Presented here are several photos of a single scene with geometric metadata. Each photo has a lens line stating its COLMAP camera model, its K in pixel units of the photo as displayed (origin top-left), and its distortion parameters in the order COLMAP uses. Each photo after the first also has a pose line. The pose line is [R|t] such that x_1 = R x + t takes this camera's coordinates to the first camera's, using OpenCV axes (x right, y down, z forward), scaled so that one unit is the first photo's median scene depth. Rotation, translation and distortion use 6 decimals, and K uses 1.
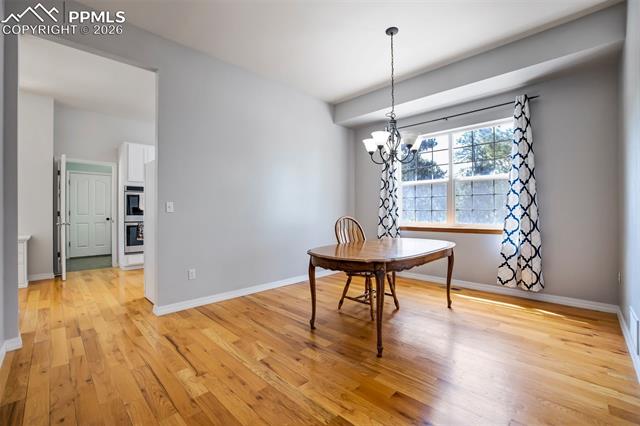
lens RADIAL K [[275.4, 0, 321.0], [0, 275.4, 211.3], [0, 0, 1]] dist [-0.026660, 0.000293]
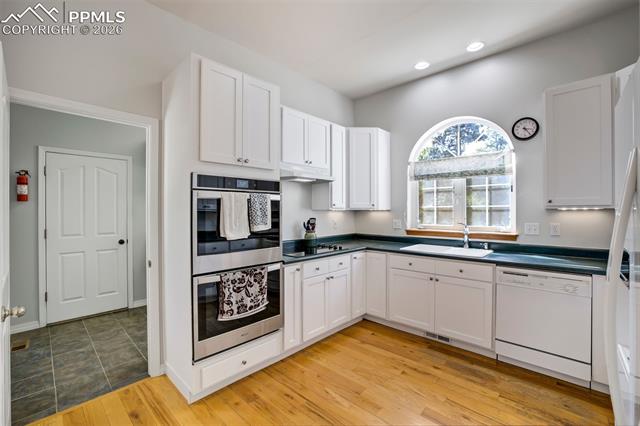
lens RADIAL K [[275.4, 0, 321.0], [0, 275.4, 211.3], [0, 0, 1]] dist [-0.026660, 0.000293]
pose [[0.999780, 0.003705, 0.020656, -0.532801], [-0.003757, 0.999990, 0.002479, -0.043604], [-0.020646, -0.002556, 0.999784, 0.604634]]
